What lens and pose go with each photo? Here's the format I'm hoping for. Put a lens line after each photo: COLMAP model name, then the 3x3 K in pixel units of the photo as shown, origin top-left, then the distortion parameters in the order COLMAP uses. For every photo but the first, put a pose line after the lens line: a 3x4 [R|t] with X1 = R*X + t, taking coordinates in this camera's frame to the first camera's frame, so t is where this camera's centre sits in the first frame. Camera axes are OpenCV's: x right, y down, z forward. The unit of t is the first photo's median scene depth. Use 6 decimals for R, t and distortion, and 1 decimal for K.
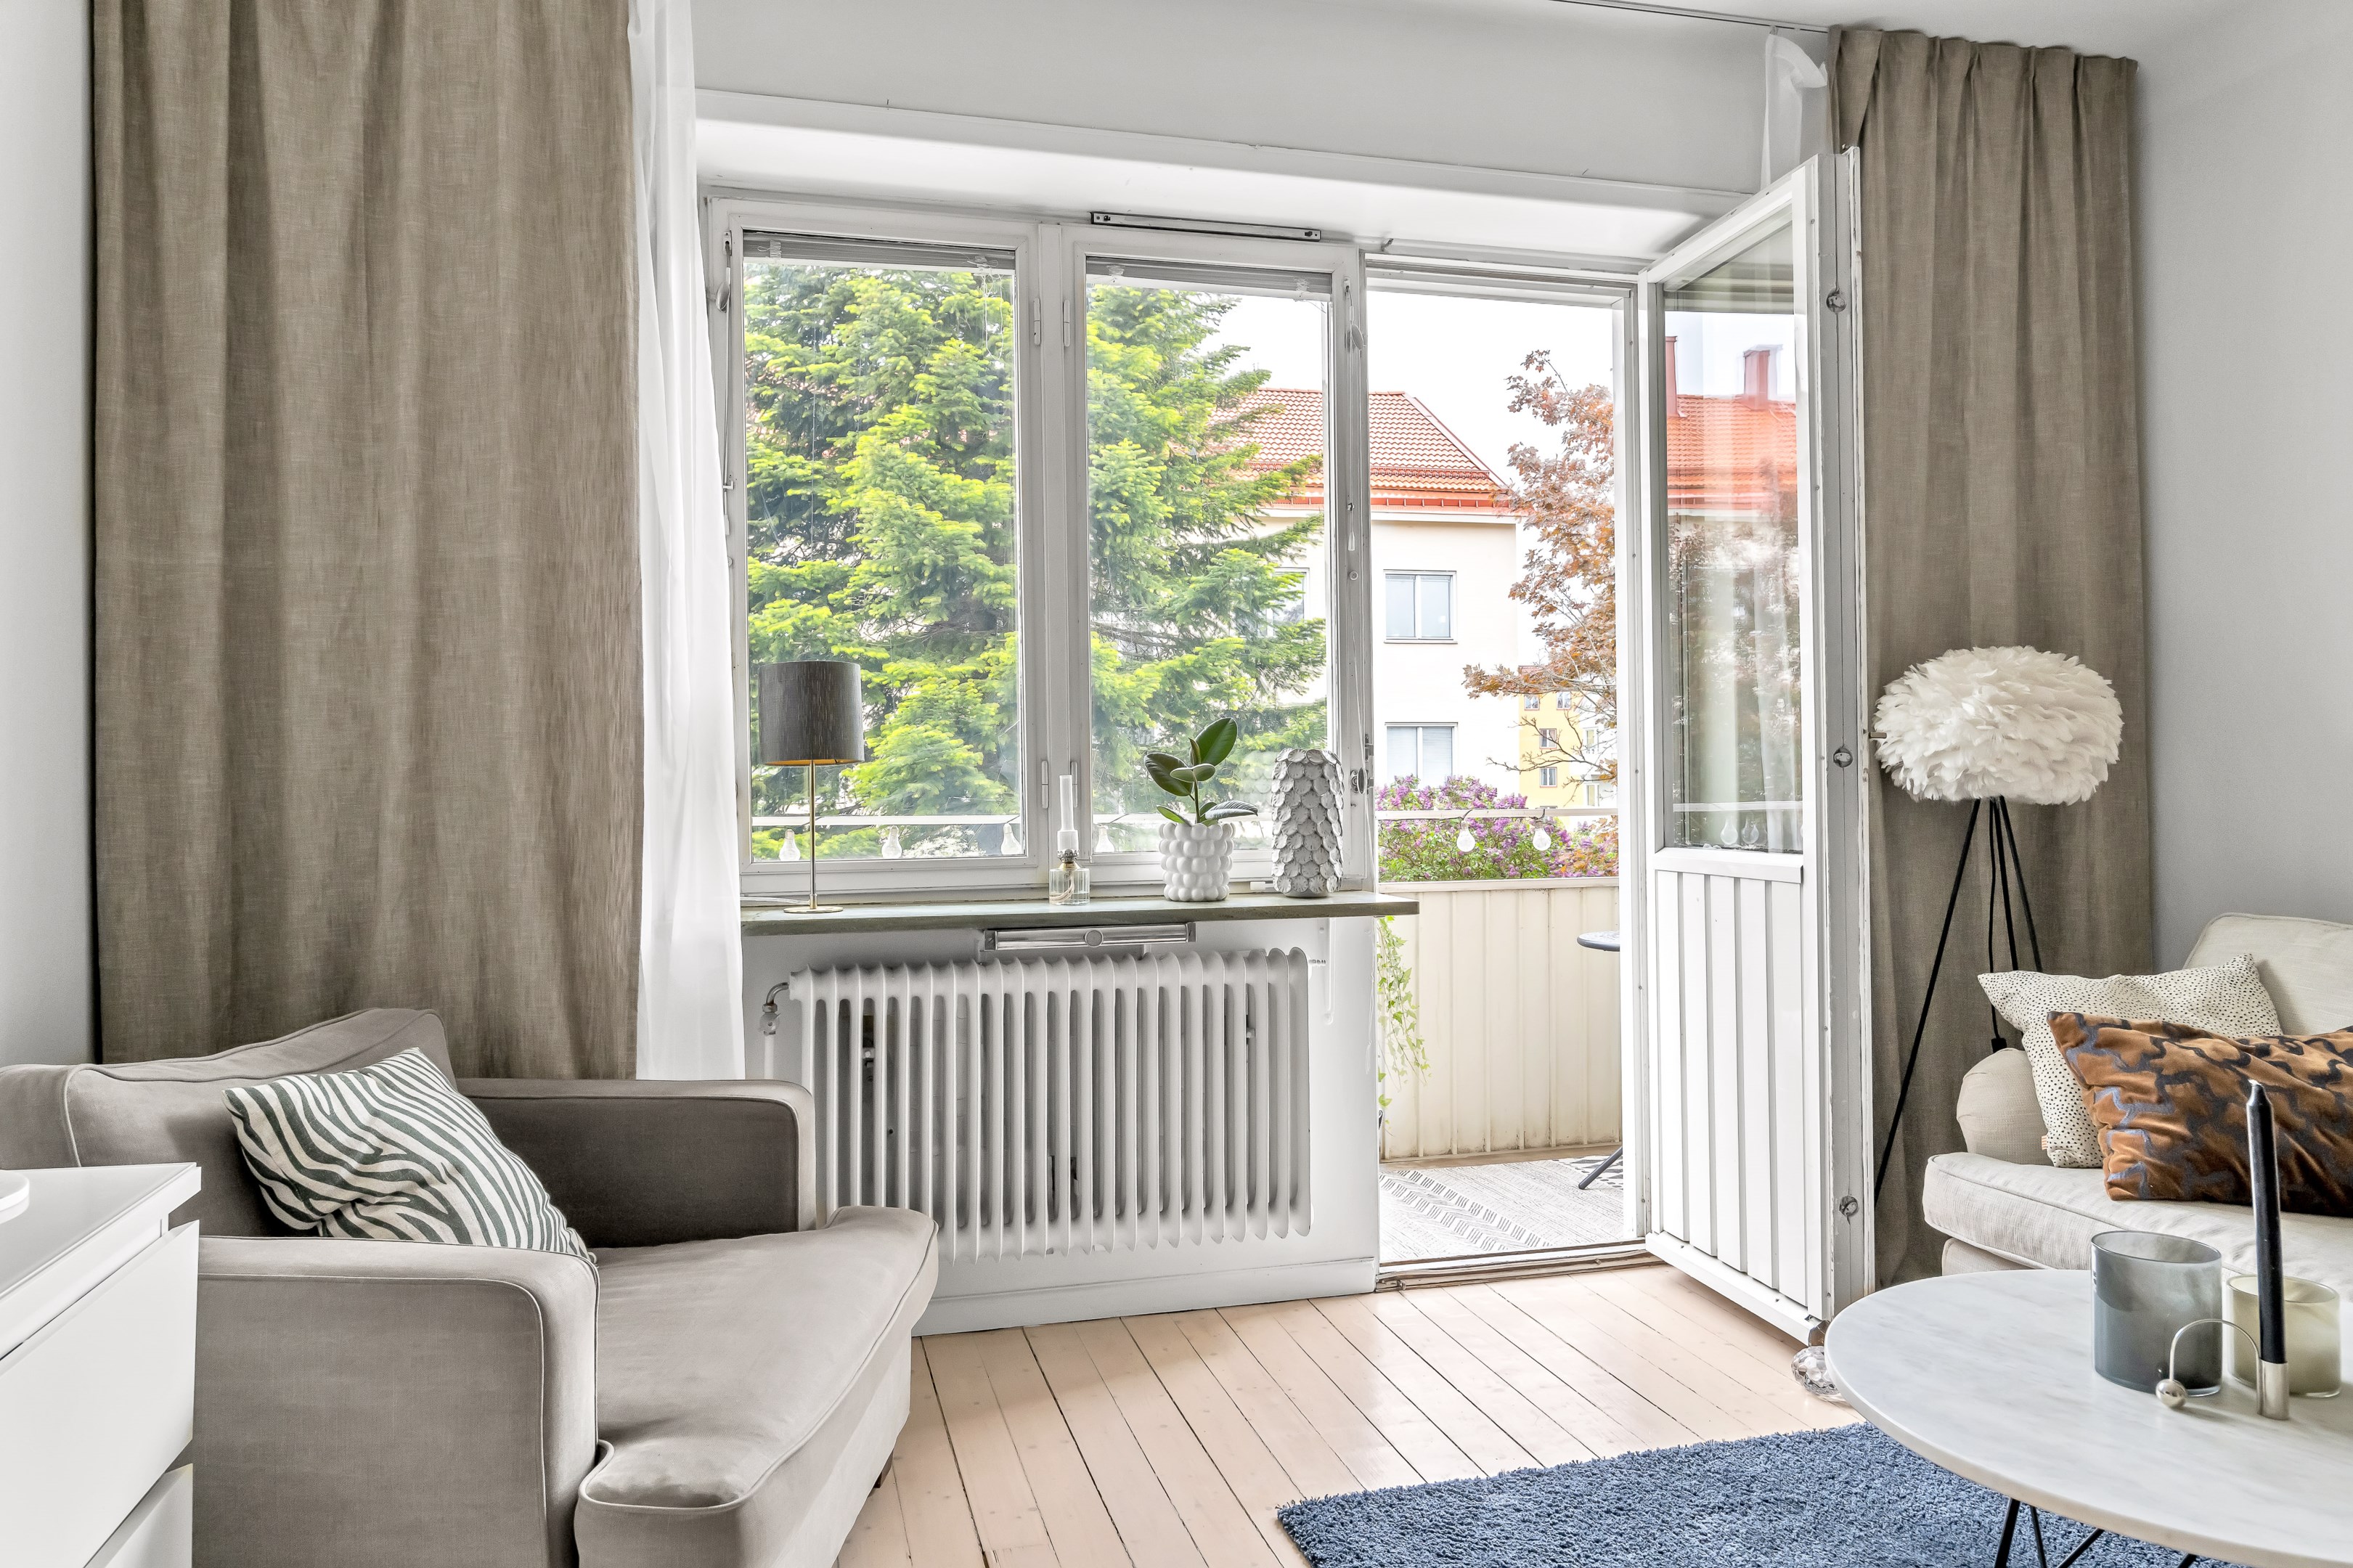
lens RADIAL K [[1585.0, 0, 1175.8], [0, 1585.0, 767.6], [0, 0, 1]] dist [-0.005106, 0.001013]
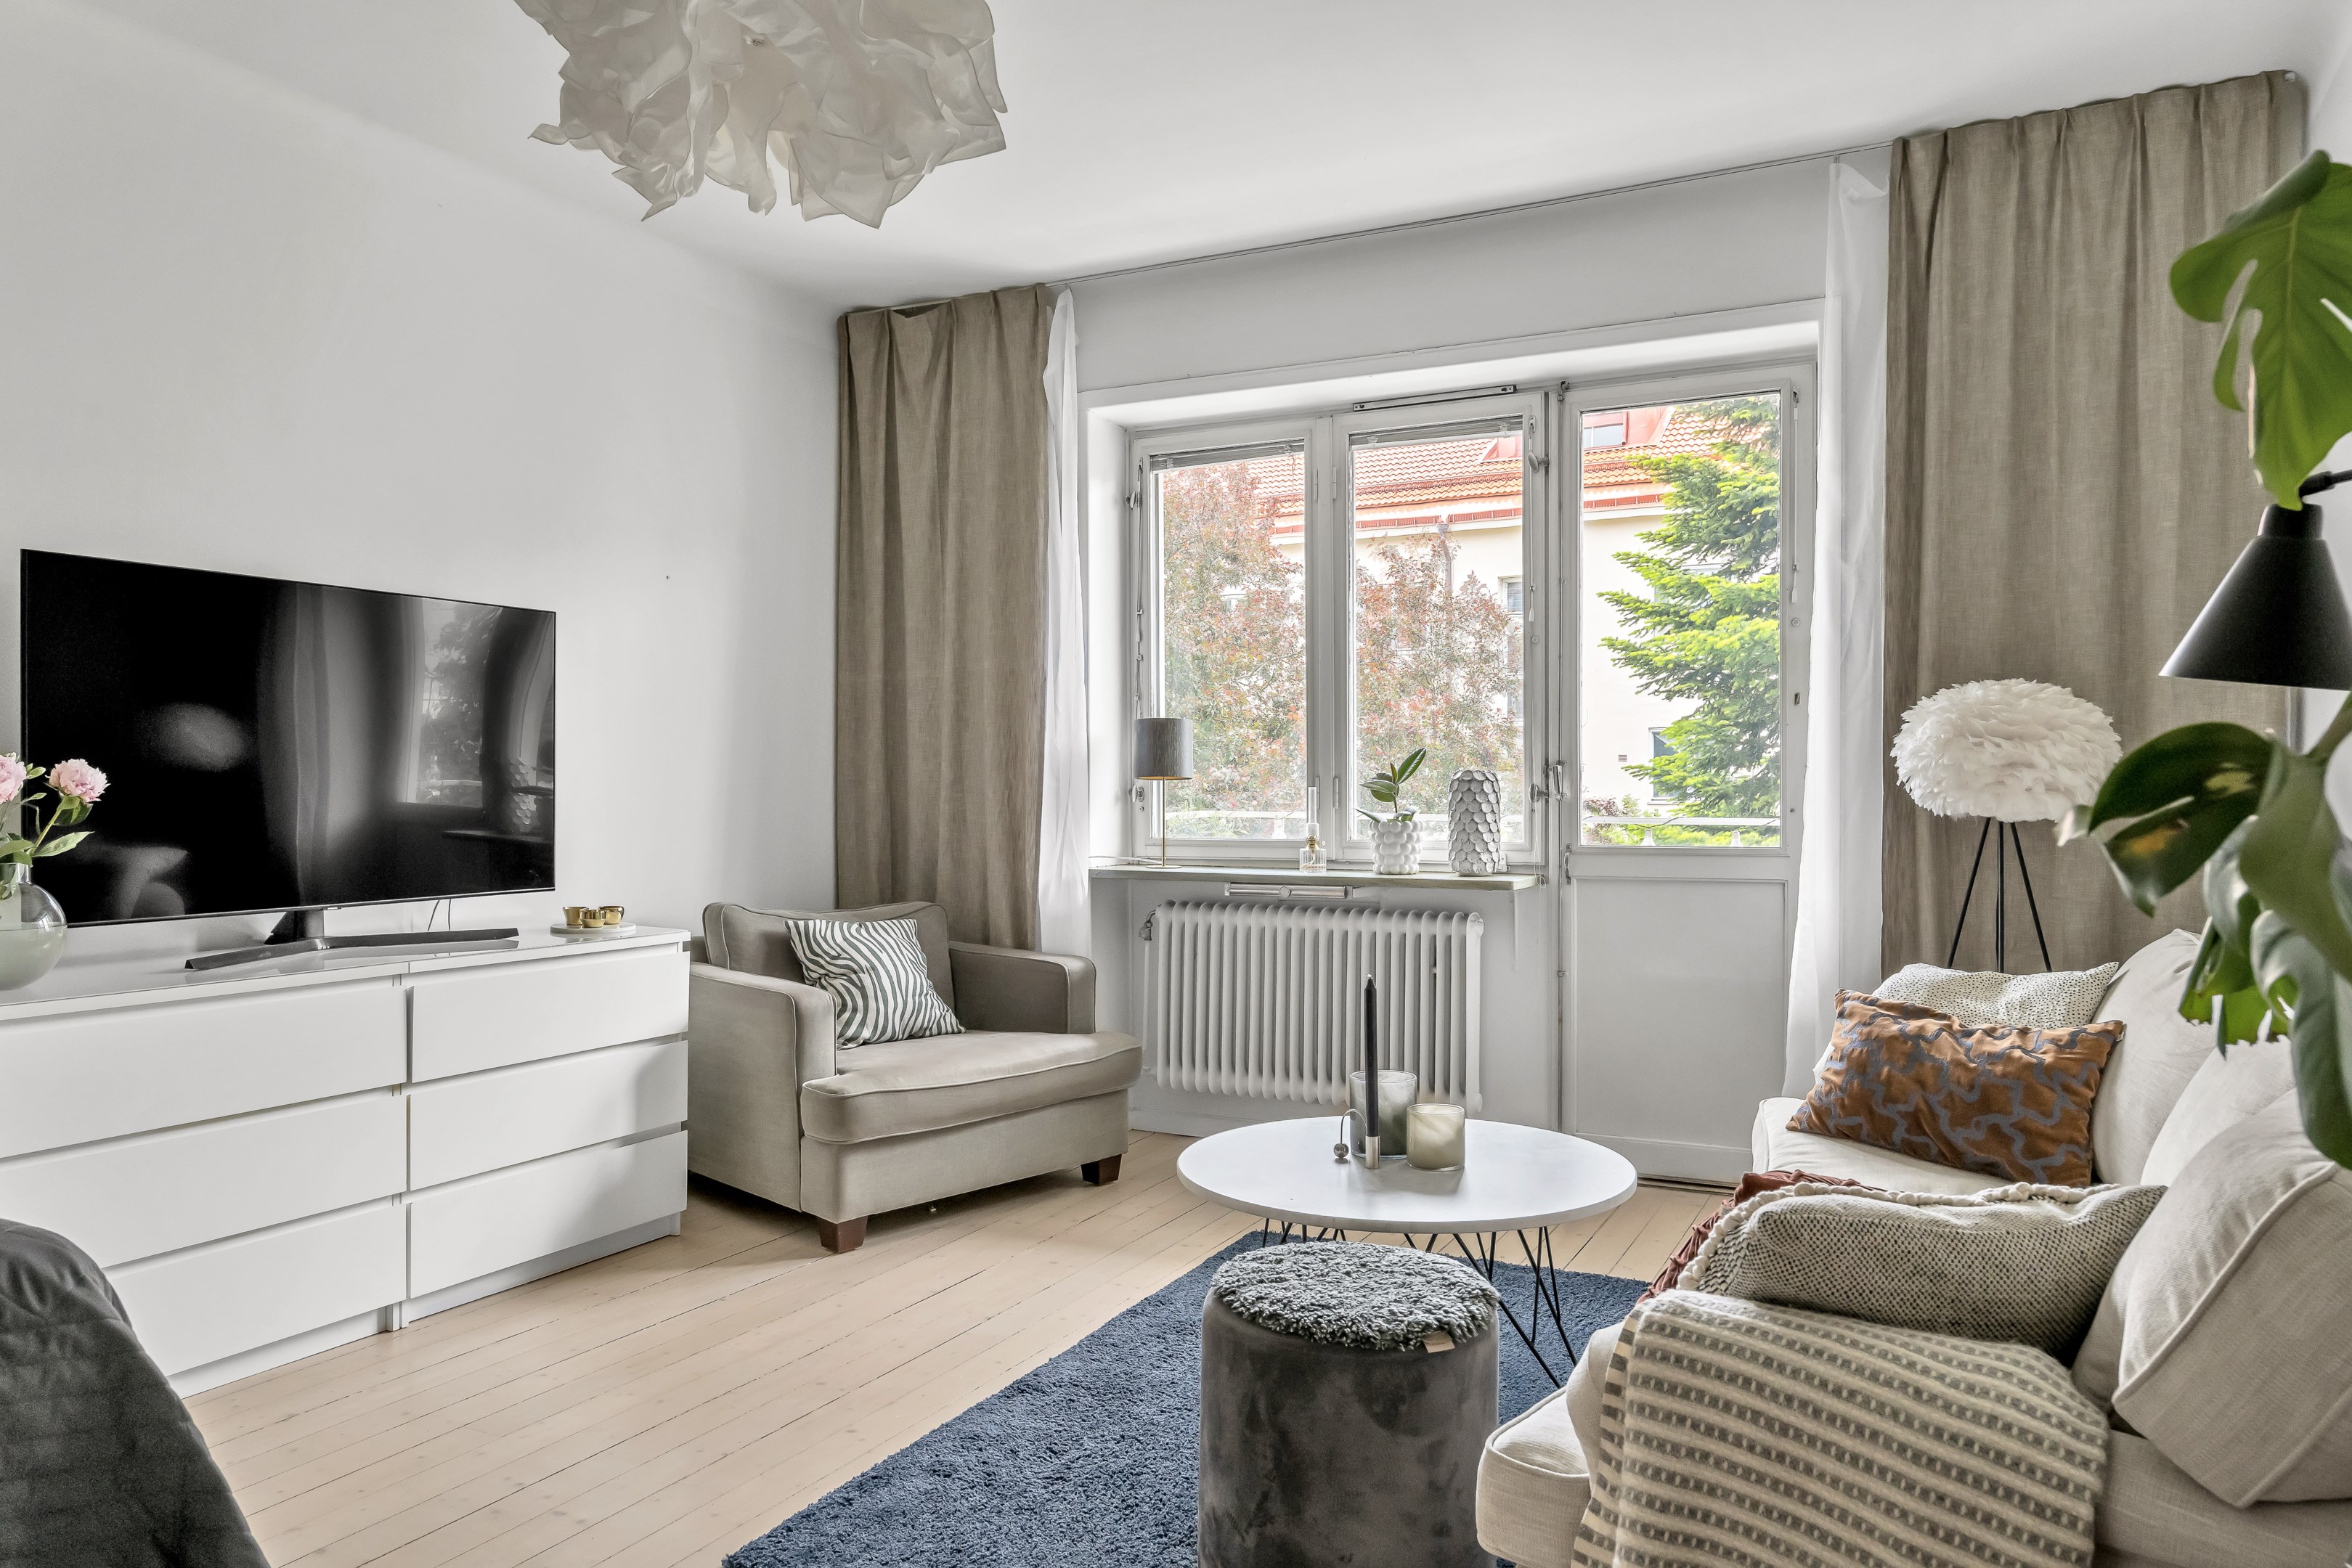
lens RADIAL K [[1584.2, 0, 1169.3], [0, 1584.2, 788.0], [0, 0, 1]] dist [-0.005106, 0.001013]
pose [[0.744735, 0.010037, -0.667285, 0.874400], [-0.001813, 0.999914, 0.013018, -0.014667], [0.667358, -0.008485, 0.744688, -0.228323]]
